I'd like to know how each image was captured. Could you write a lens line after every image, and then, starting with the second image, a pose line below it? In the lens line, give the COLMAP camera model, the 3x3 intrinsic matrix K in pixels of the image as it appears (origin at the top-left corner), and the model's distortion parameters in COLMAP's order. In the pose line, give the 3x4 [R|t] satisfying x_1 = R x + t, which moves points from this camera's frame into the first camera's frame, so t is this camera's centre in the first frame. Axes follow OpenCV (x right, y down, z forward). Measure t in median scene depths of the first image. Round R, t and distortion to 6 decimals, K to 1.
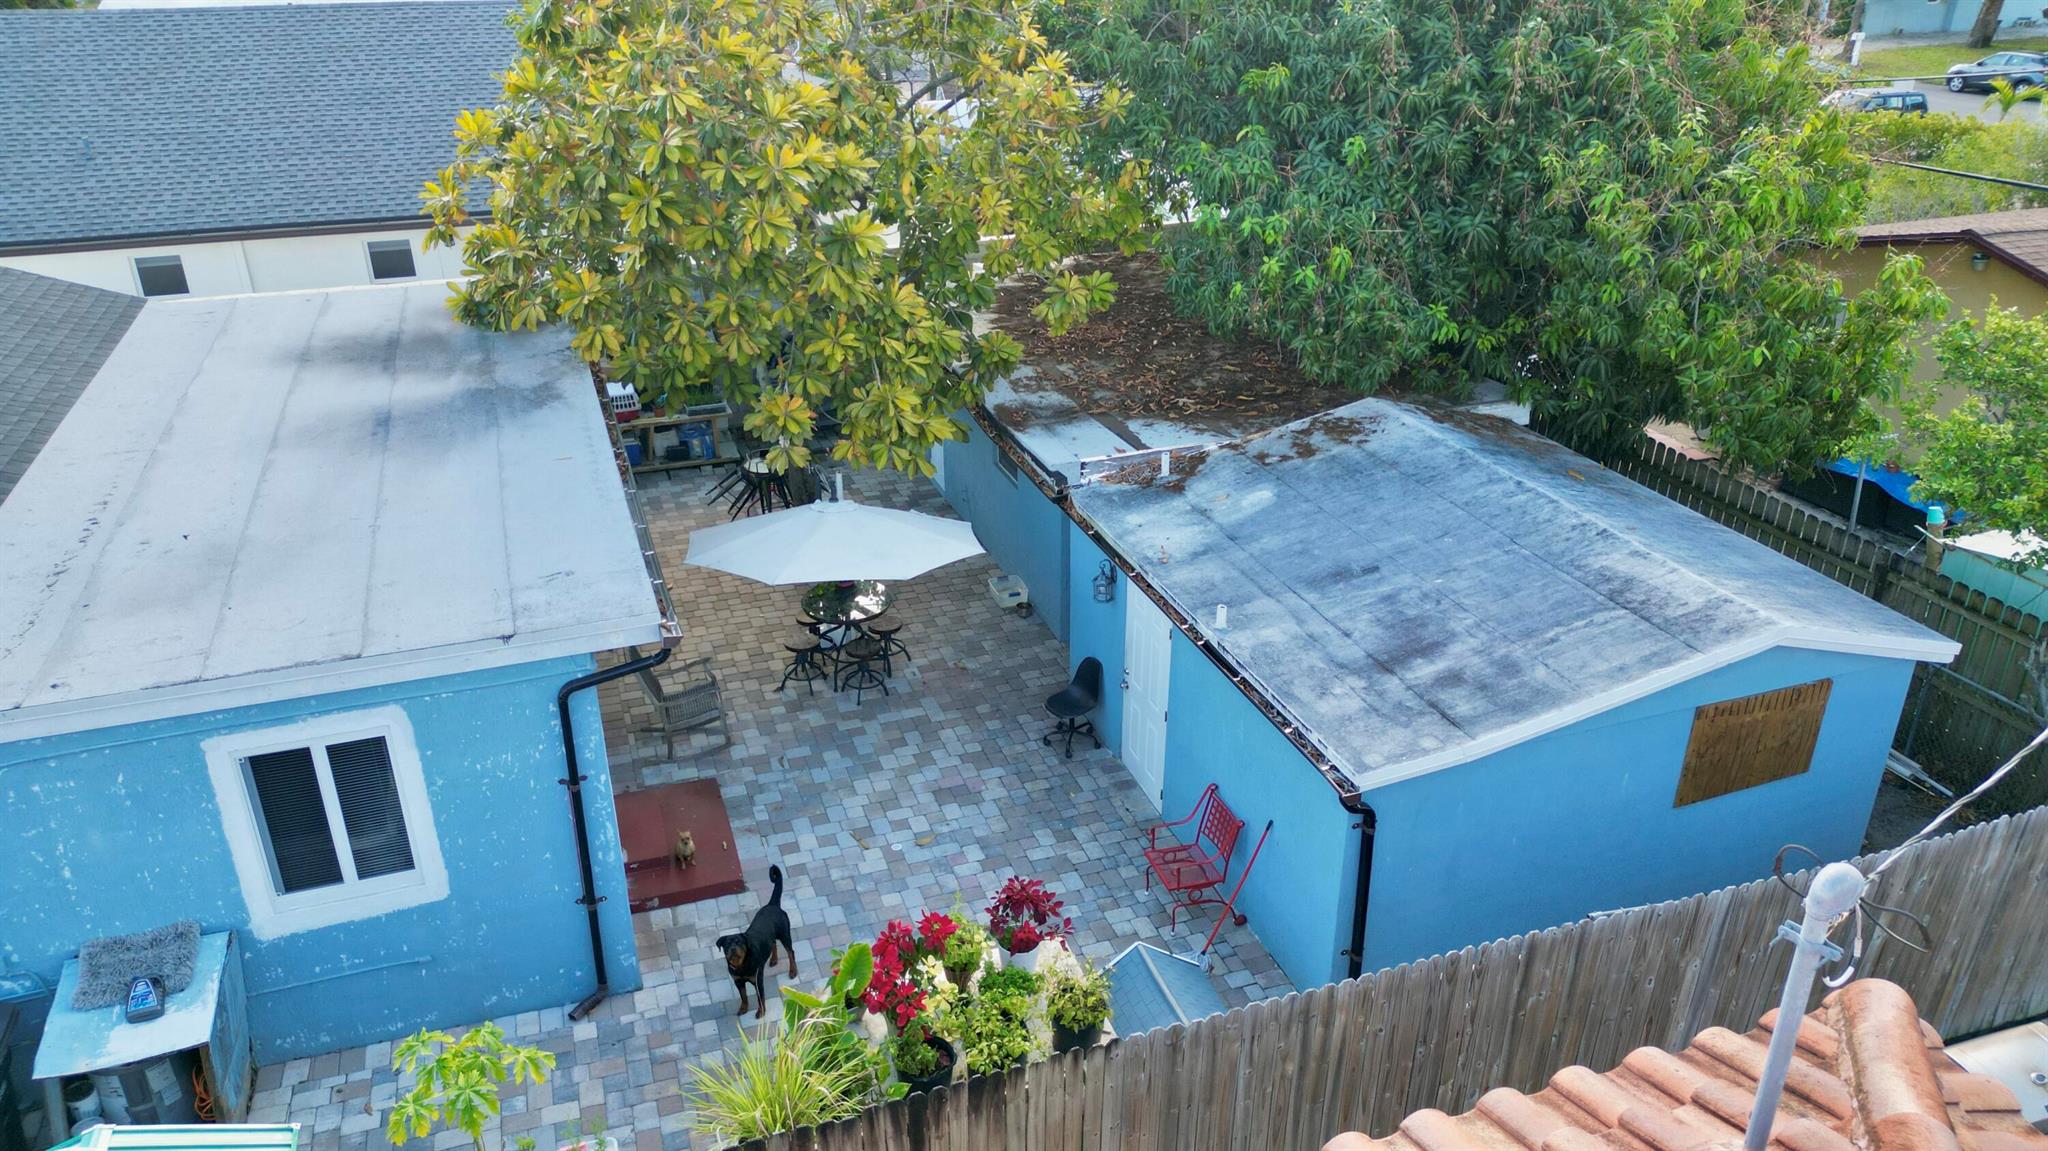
lens RADIAL K [[1426.0, 0, 1028.3], [0, 1426.0, 572.8], [0, 0, 1]] dist [0.067432, -0.065742]
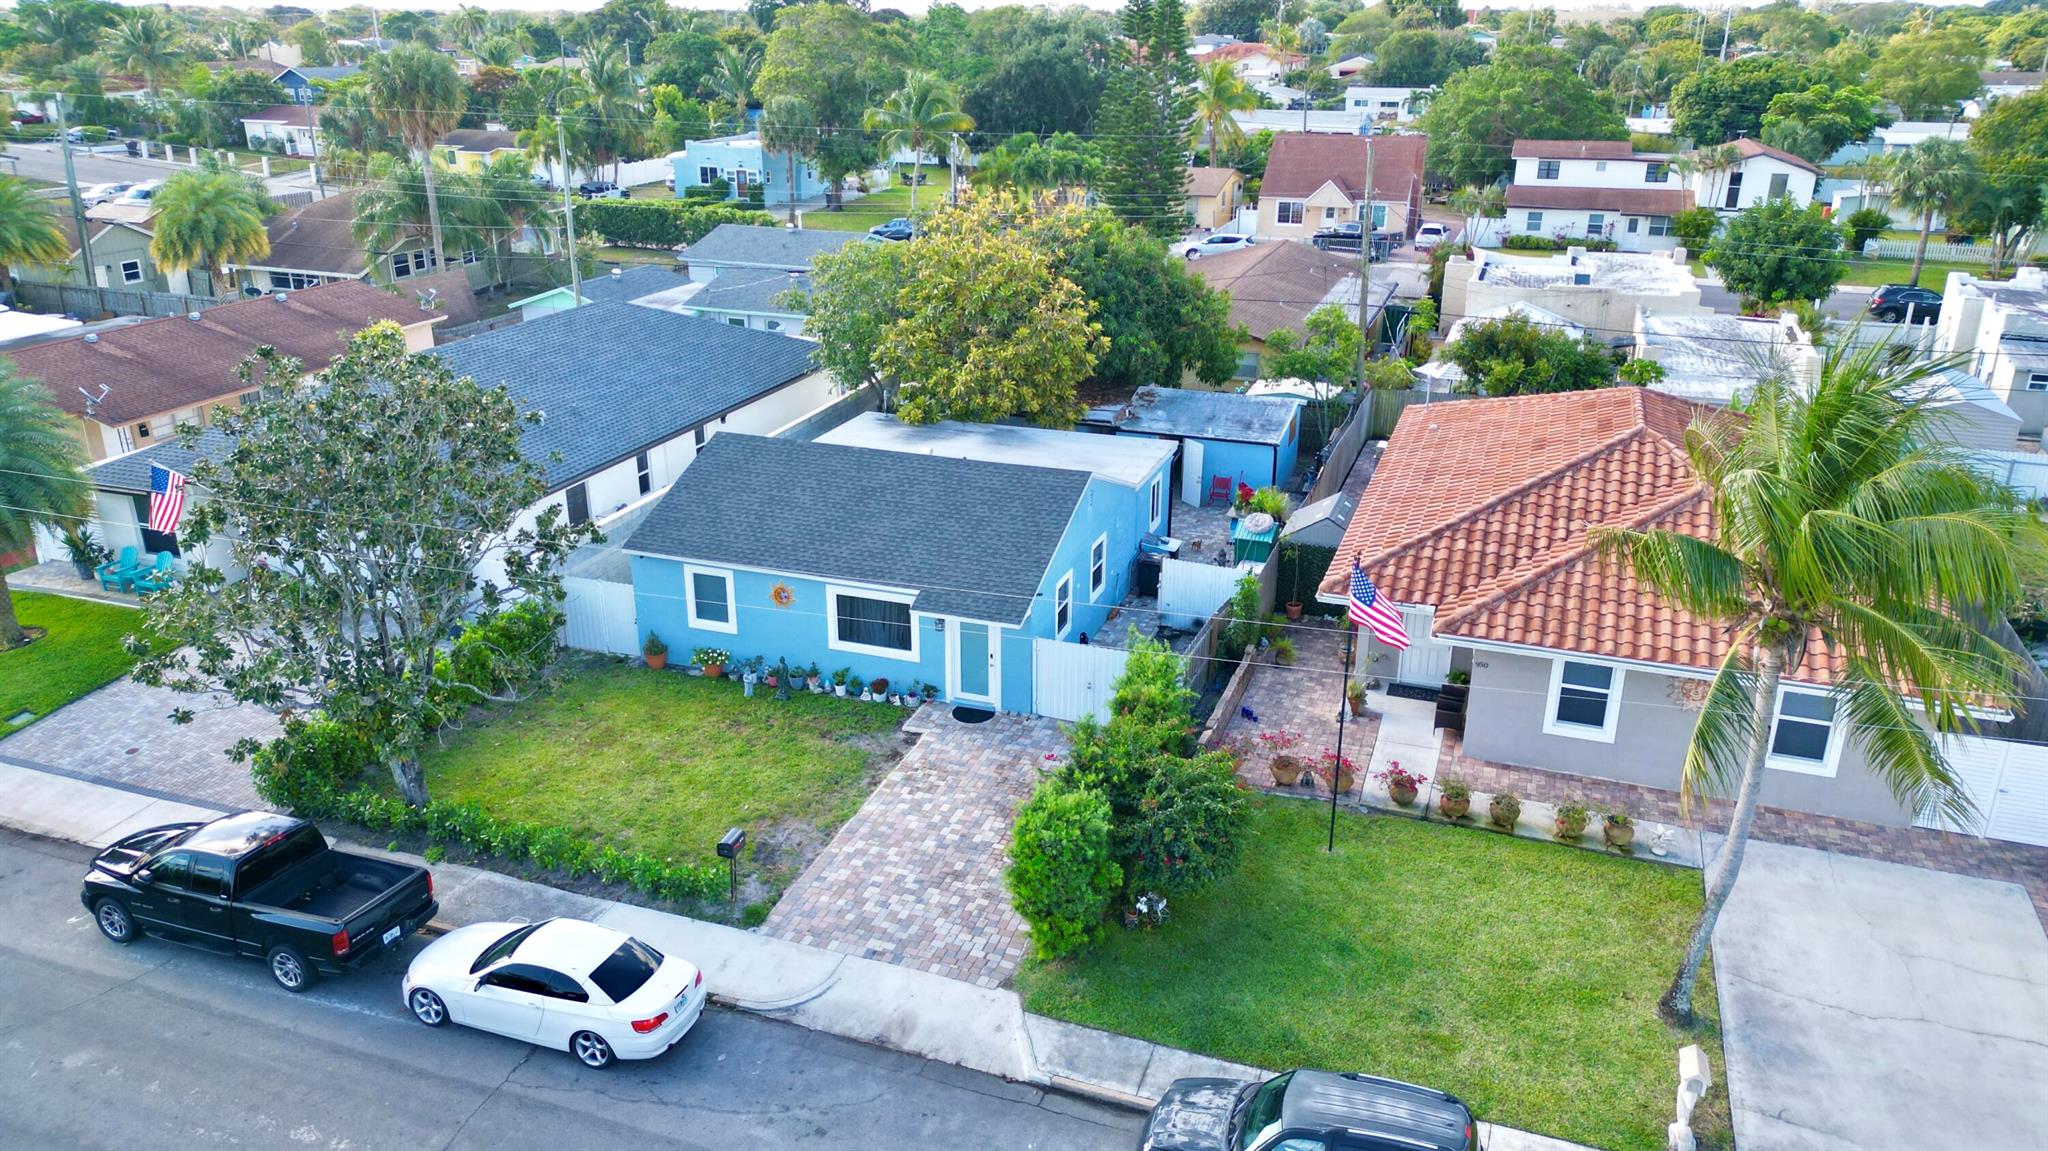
lens RADIAL K [[1426.0, 0, 1025.4], [0, 1426.0, 566.6], [0, 0, 1]] dist [0.067432, -0.065742]
pose [[0.634934, -0.272760, 0.722814, -2.809221], [0.329468, 0.941857, 0.066006, -0.039130], [-0.698791, 0.196235, 0.687883, -1.158516]]
